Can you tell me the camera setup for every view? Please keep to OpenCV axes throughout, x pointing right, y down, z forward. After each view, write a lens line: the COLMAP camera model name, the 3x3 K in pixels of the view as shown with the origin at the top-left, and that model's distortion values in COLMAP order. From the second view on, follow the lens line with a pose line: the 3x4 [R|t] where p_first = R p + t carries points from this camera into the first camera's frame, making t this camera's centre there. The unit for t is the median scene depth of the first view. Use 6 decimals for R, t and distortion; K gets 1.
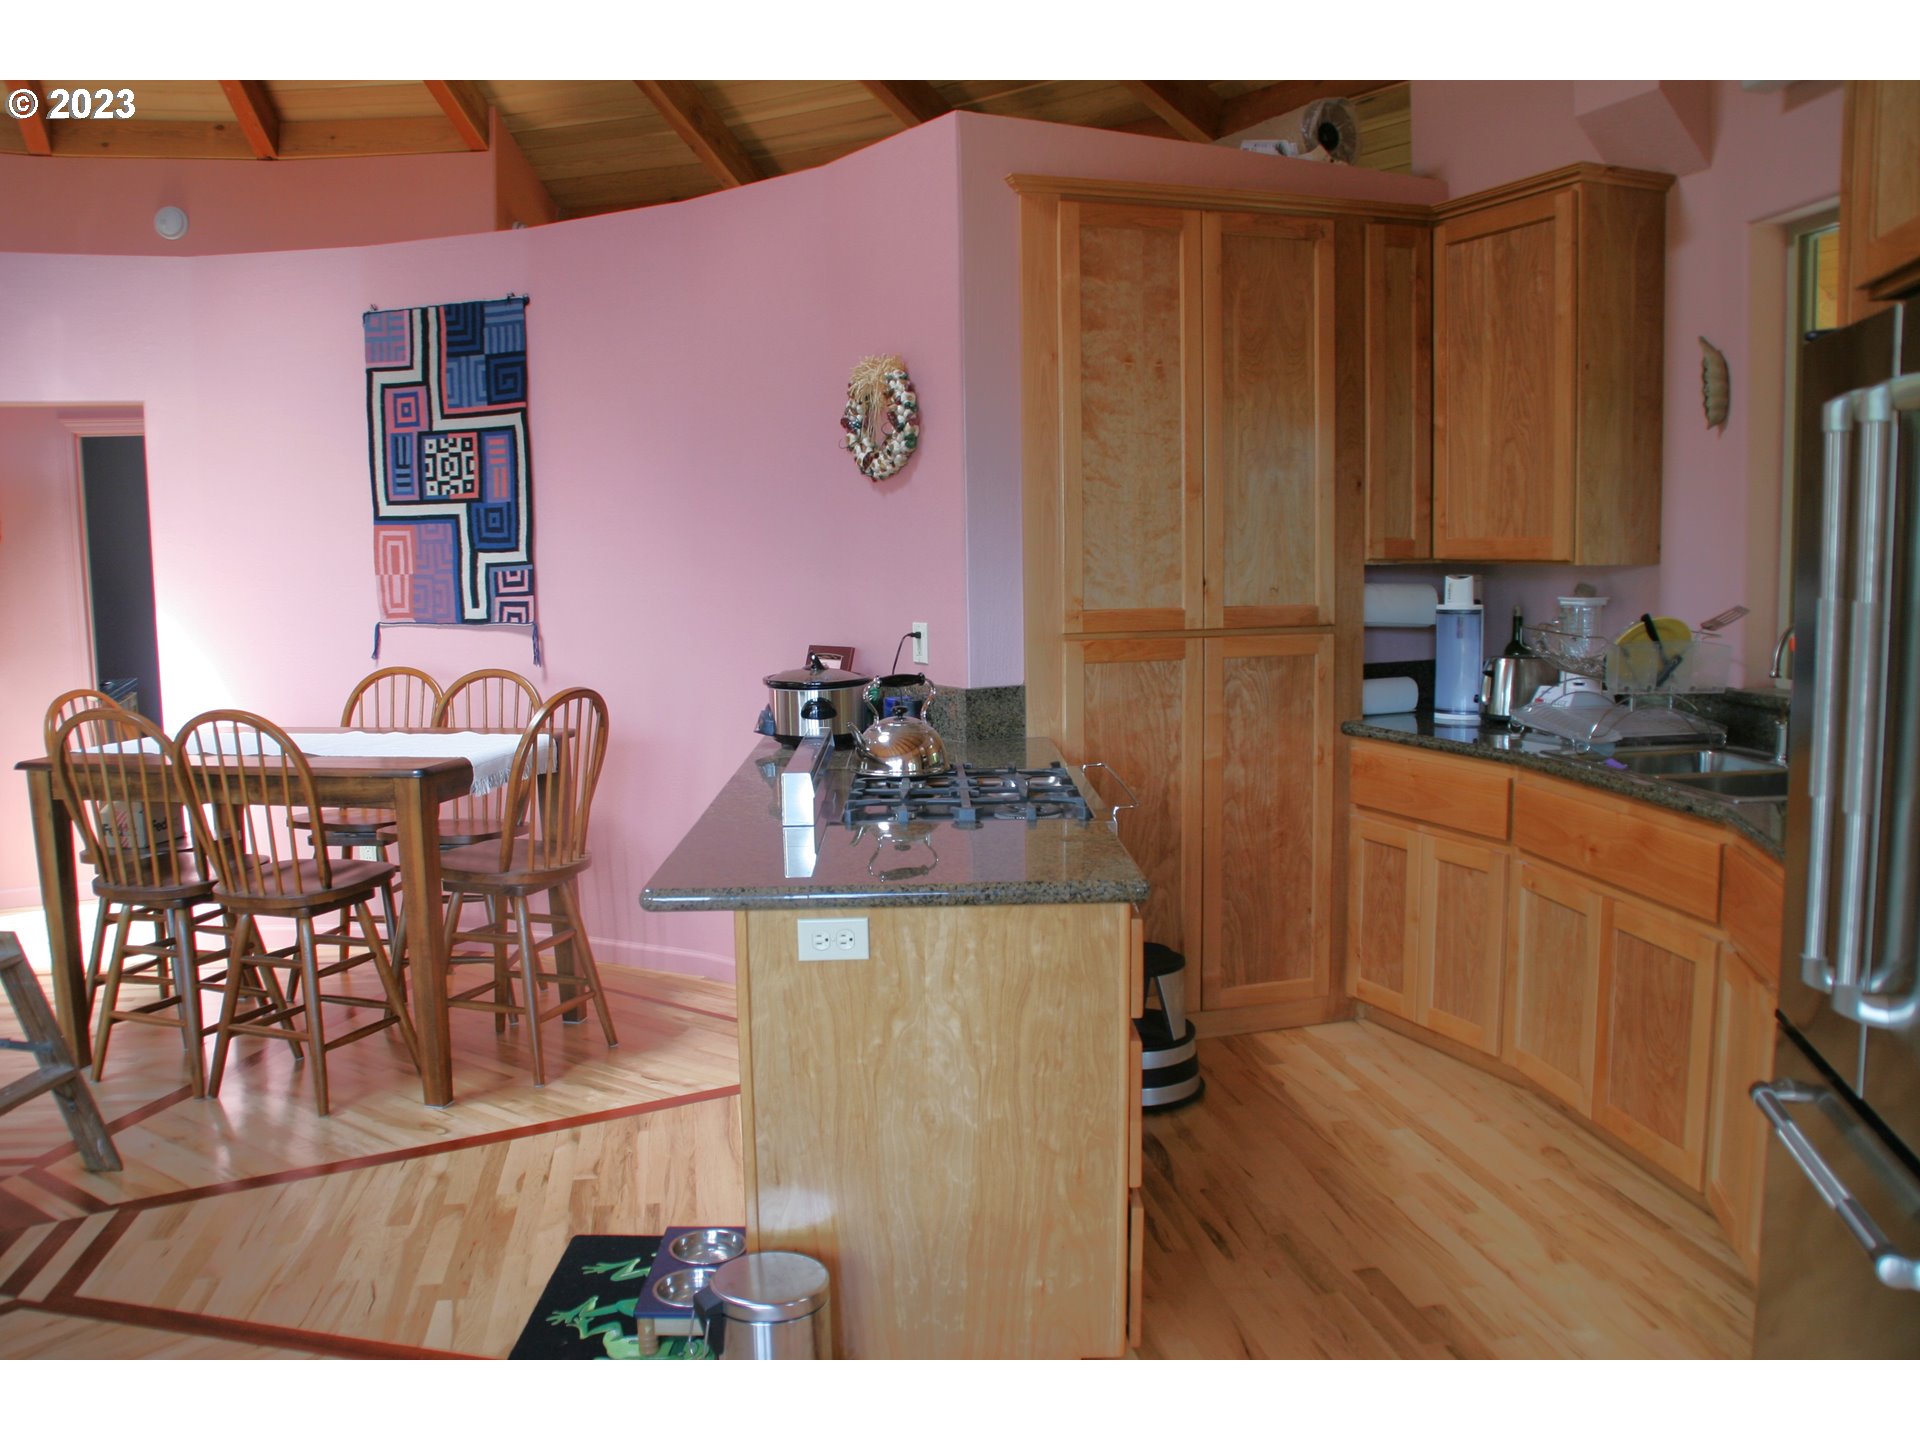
lens RADIAL K [[1468.0, 0, 960.0], [0, 1468.0, 720.0], [0, 0, 1]] dist [-0.028065, 0.013035]
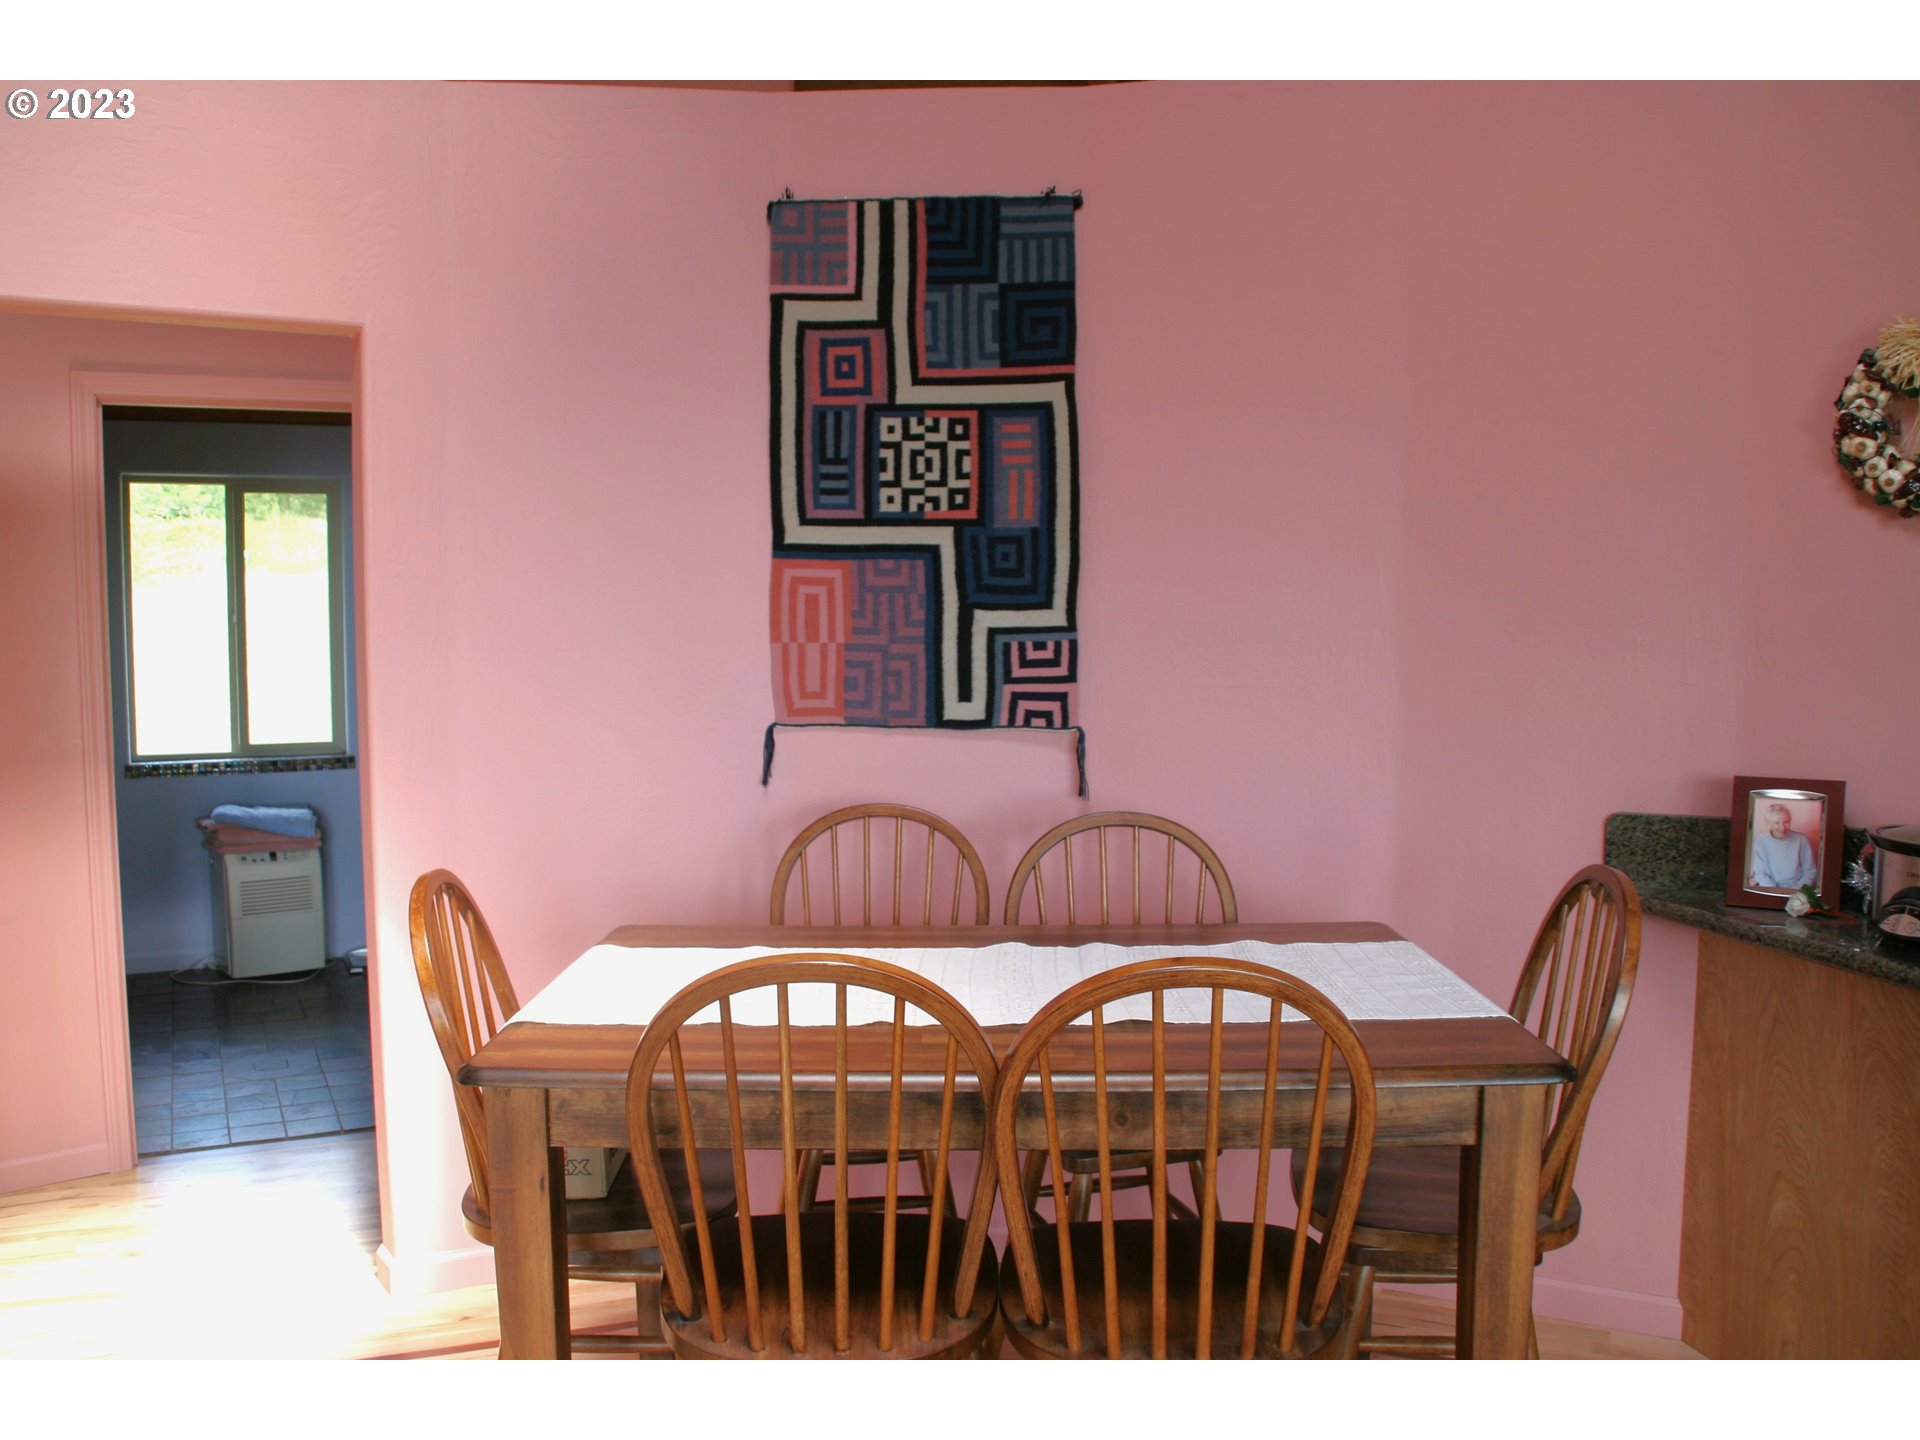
lens RADIAL K [[1468.0, 0, 960.0], [0, 1468.0, 720.0], [0, 0, 1]] dist [-0.028065, 0.013035]
pose [[0.969657, 0.009492, 0.244286, -0.481121], [0.005456, 0.998157, -0.060442, -0.033160], [-0.244409, 0.059941, 0.967818, 0.423981]]
